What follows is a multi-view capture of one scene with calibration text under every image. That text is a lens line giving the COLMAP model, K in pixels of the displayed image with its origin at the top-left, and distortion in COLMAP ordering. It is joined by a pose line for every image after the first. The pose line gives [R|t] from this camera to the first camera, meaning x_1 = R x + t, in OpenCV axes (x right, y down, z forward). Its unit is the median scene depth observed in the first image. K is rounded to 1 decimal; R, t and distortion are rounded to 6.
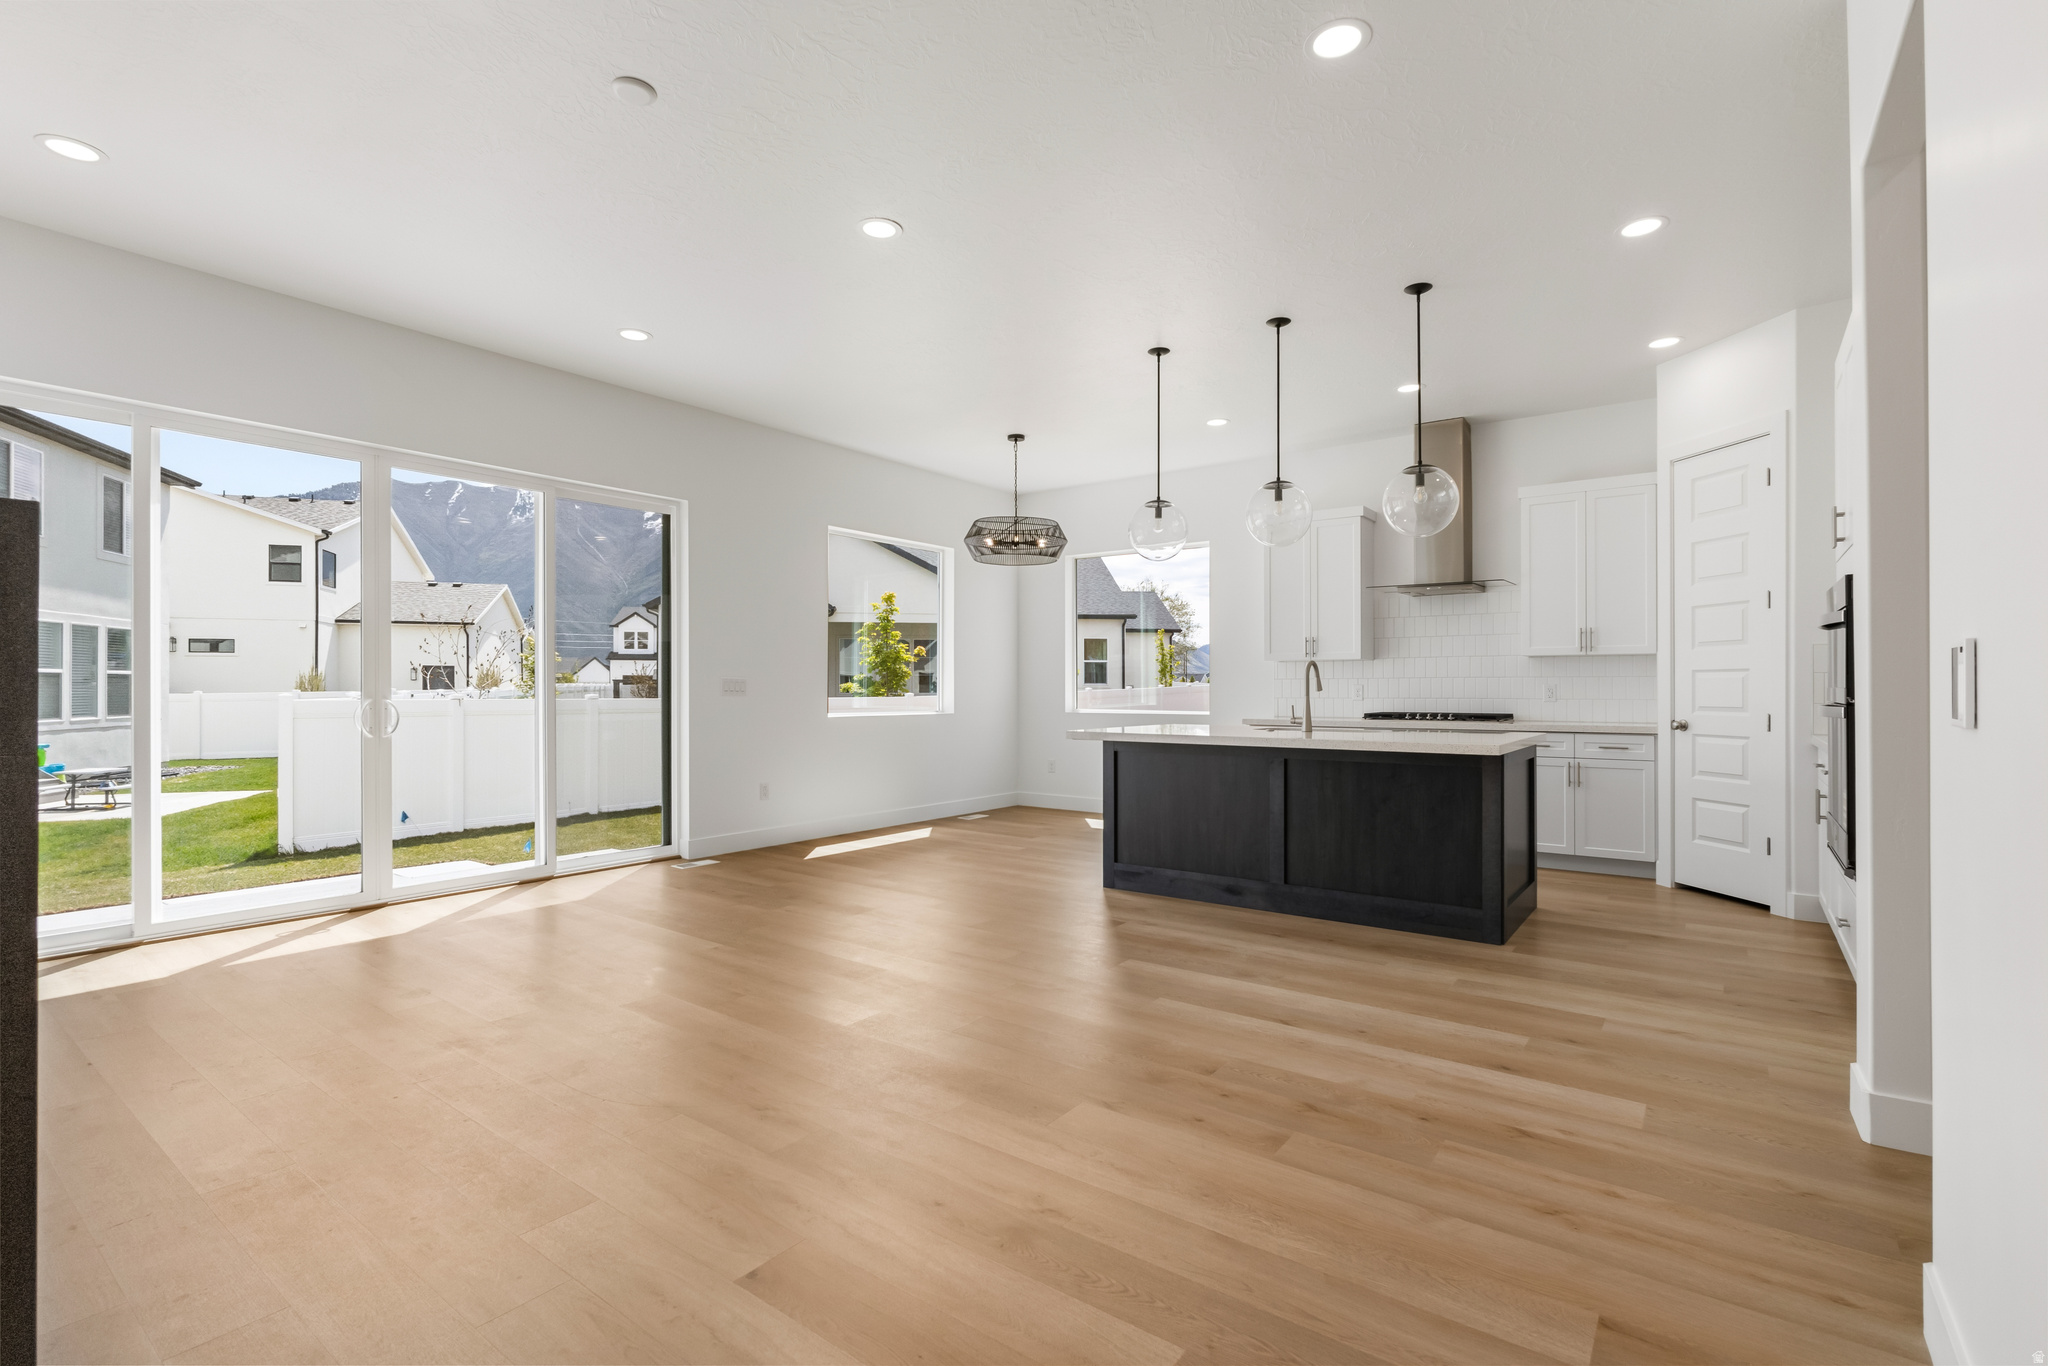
lens RADIAL K [[933.3, 0, 1024.0], [0, 933.3, 683.0], [0, 0, 1]] dist [0.000925, 0.000435]
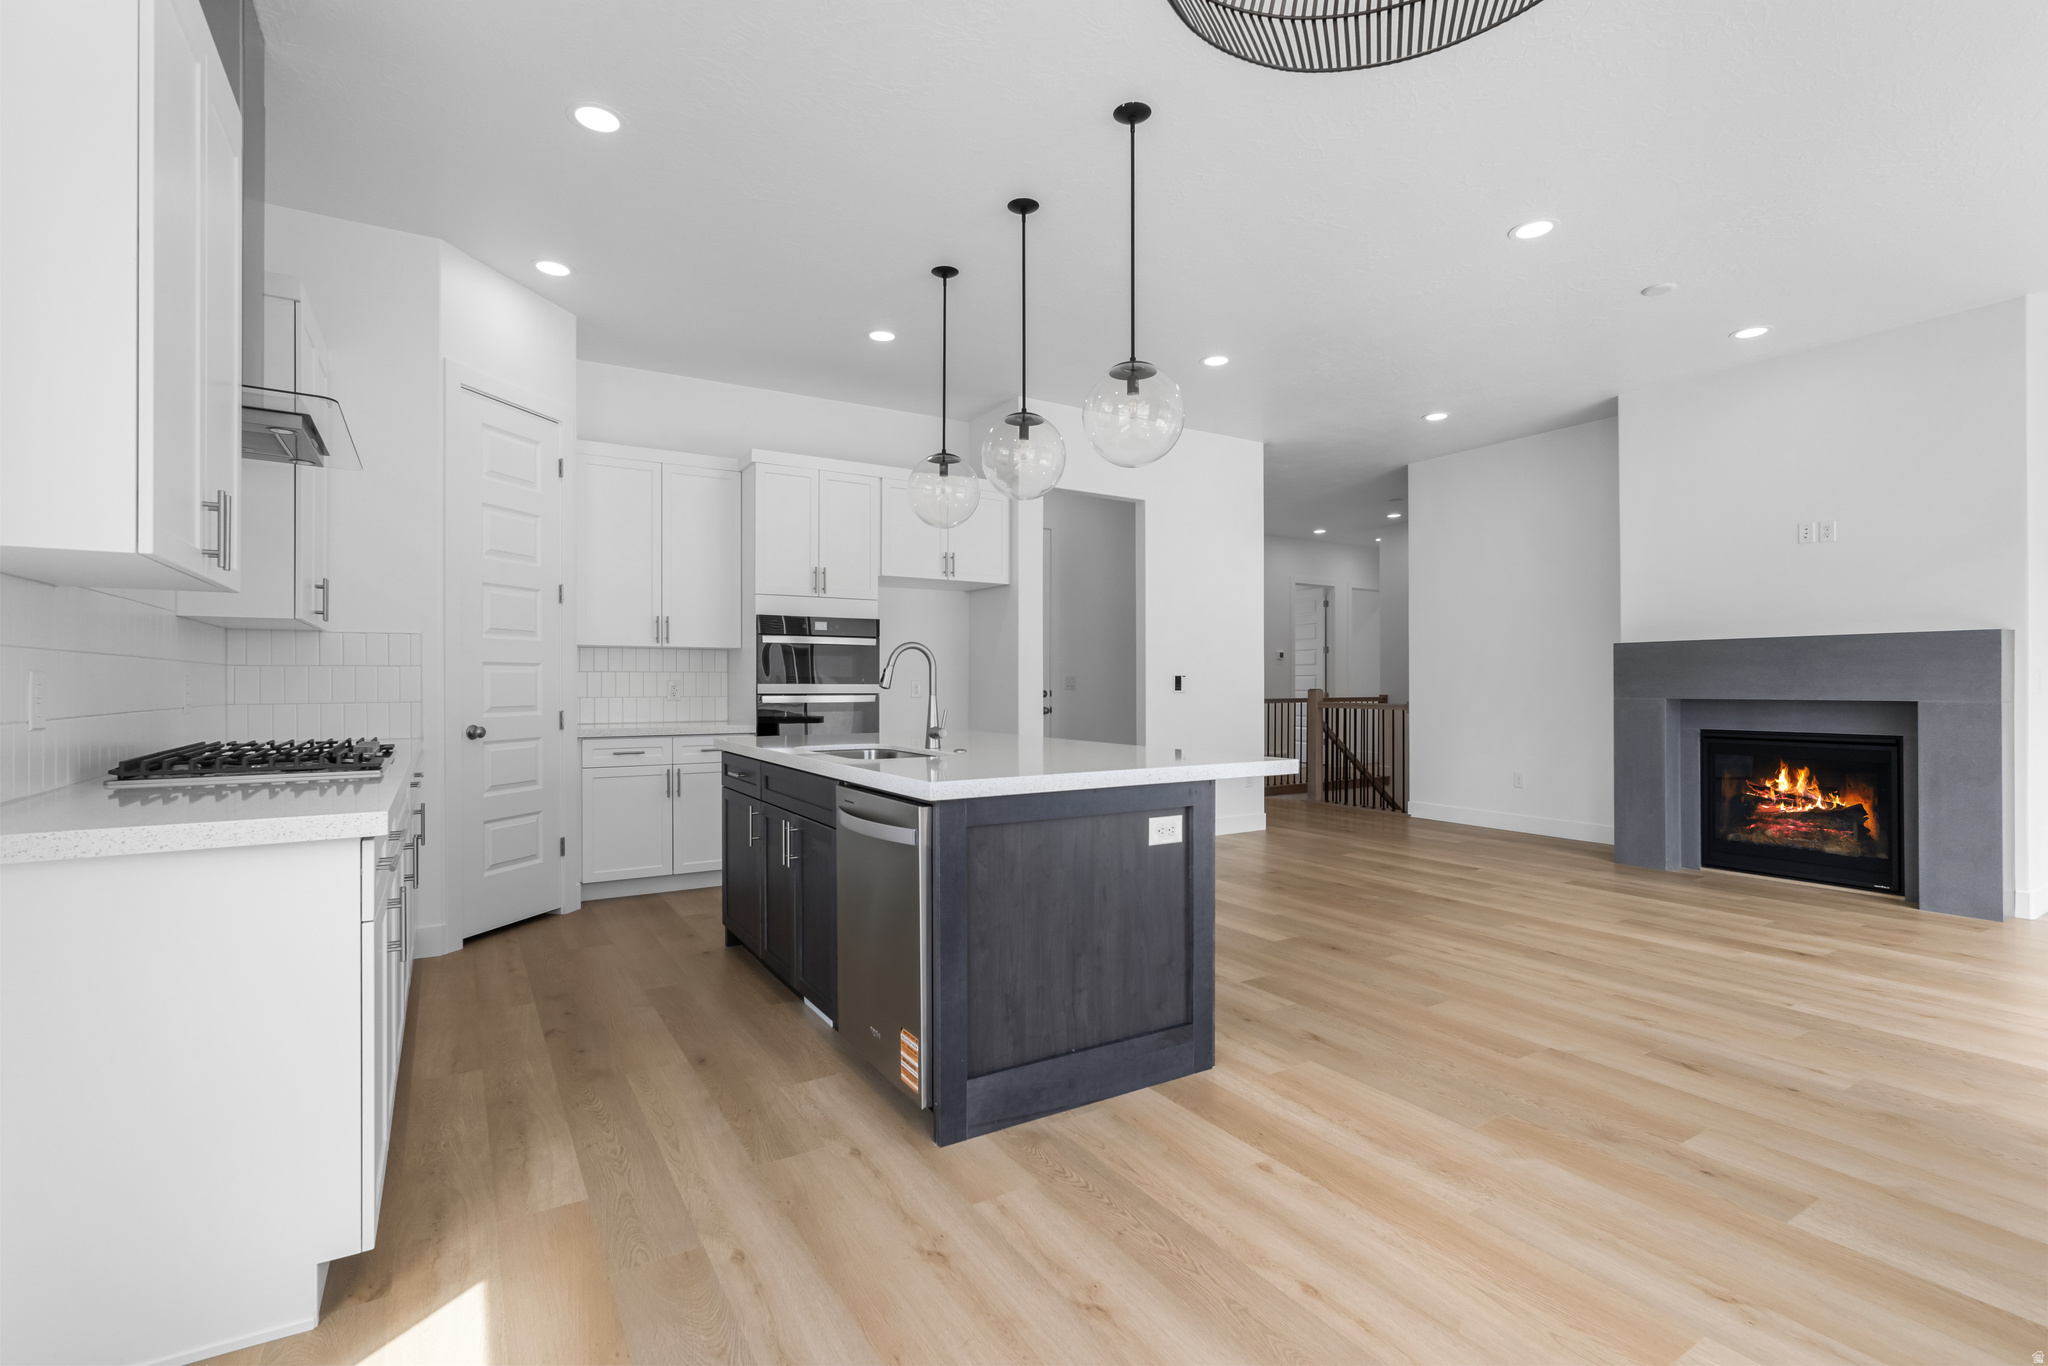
lens RADIAL K [[937.8, 0, 1028.8], [0, 937.8, 678.7], [0, 0, 1]] dist [0.001738, 0.000672]
pose [[-0.933121, 0.002471, 0.359554, -0.007231], [-0.000793, 0.999960, -0.008930, 0.007306], [-0.359562, -0.008618, -0.933081, 1.541654]]
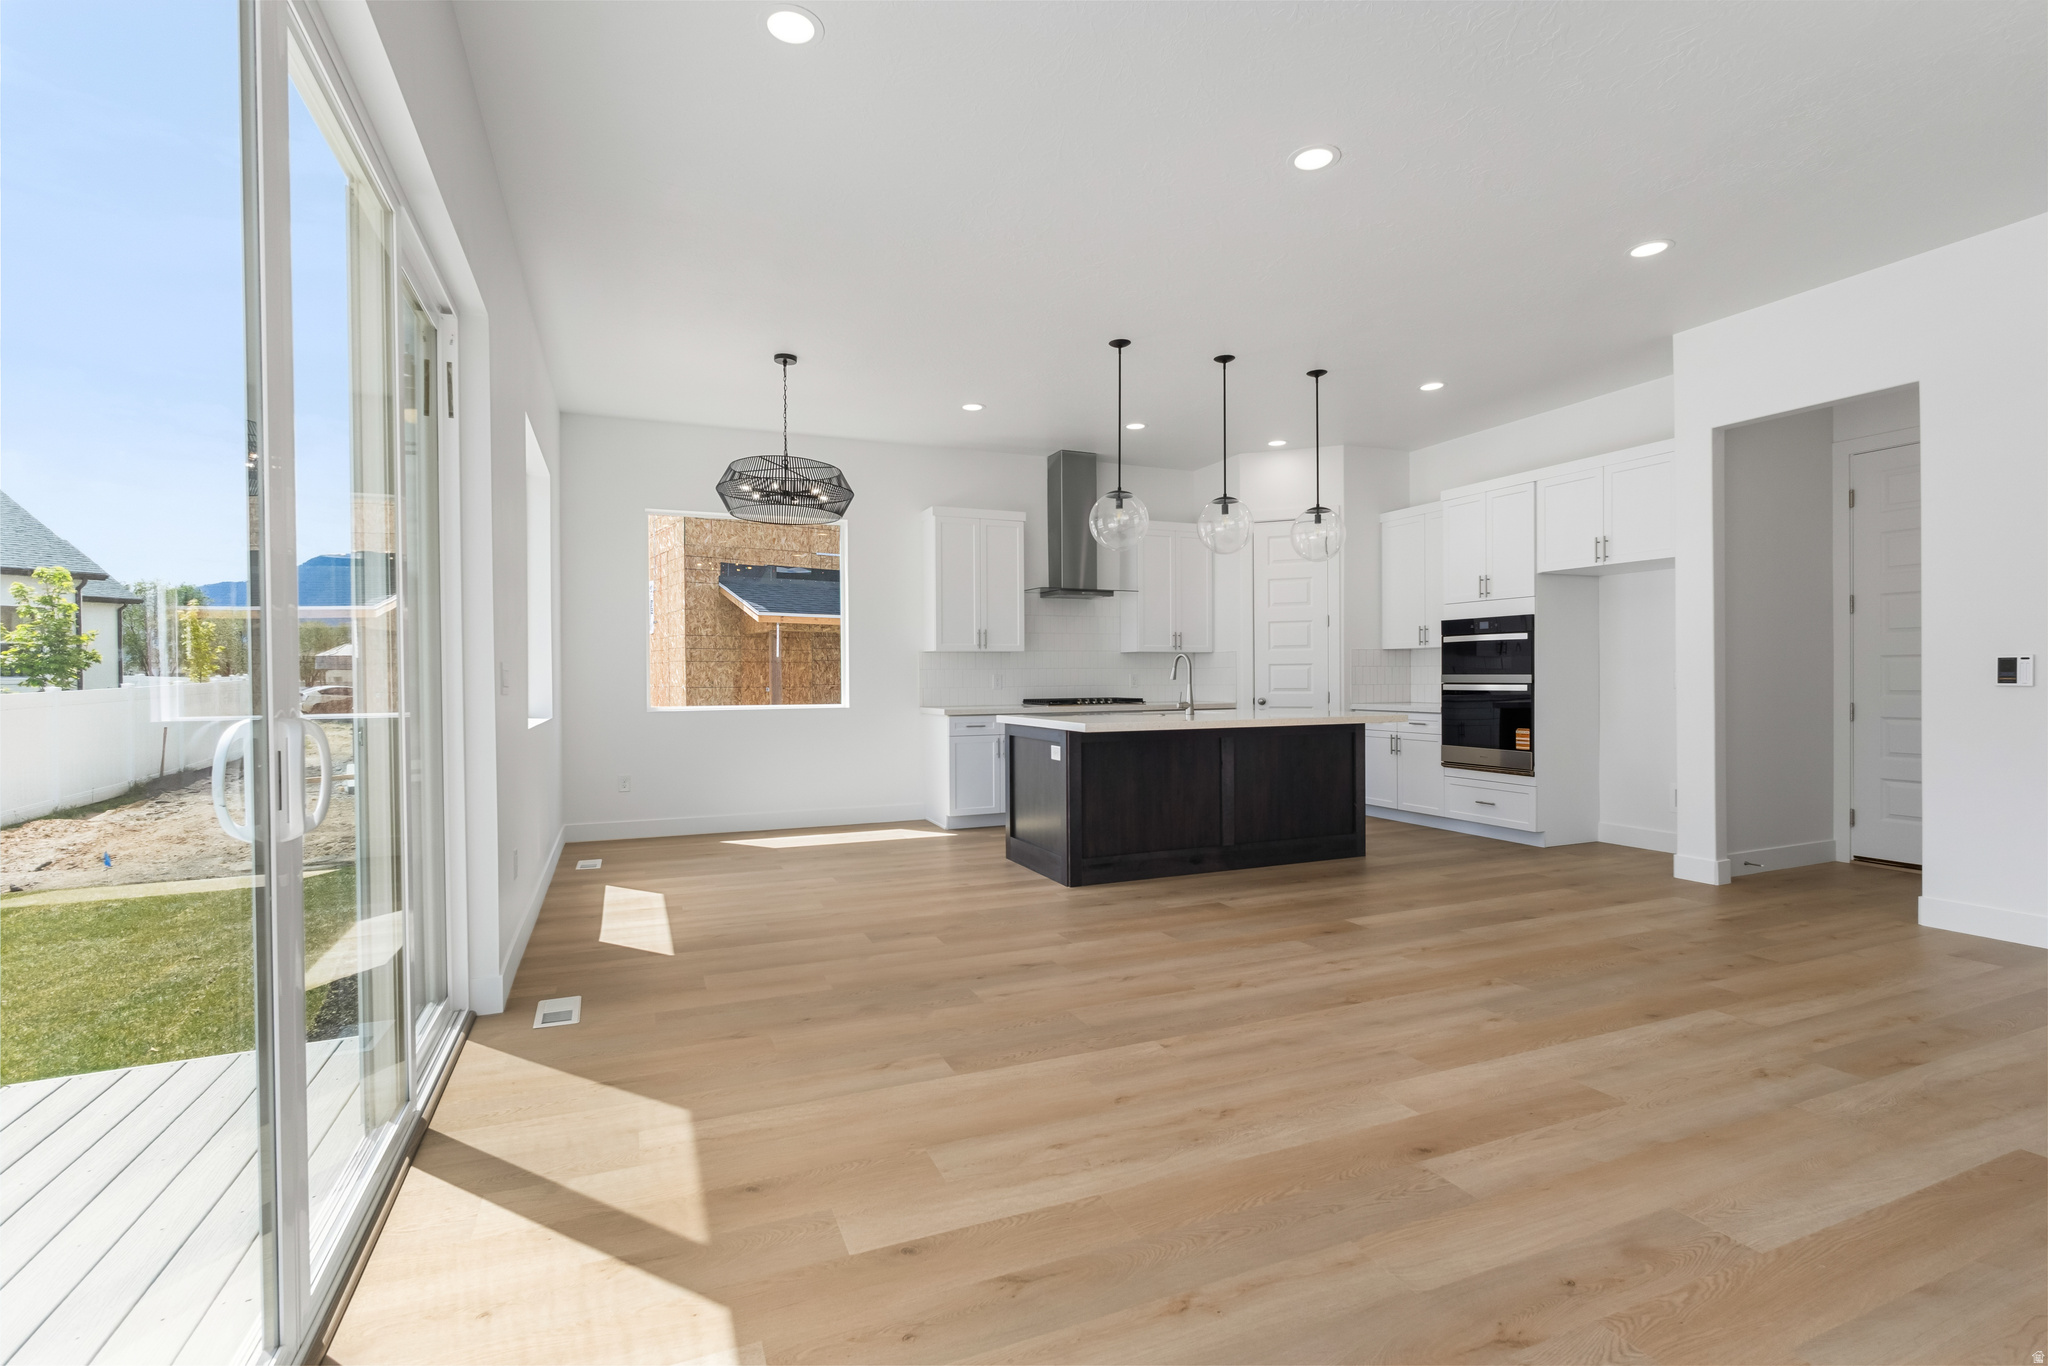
lens RADIAL K [[937.8, 0, 1028.8], [0, 937.8, 678.7], [0, 0, 1]] dist [0.001738, 0.000672]
pose [[0.499513, -0.004608, 0.866294, -0.766868], [0.003393, 0.999989, 0.003363, 0.003283], [-0.866300, 0.001260, 0.499523, 0.567210]]
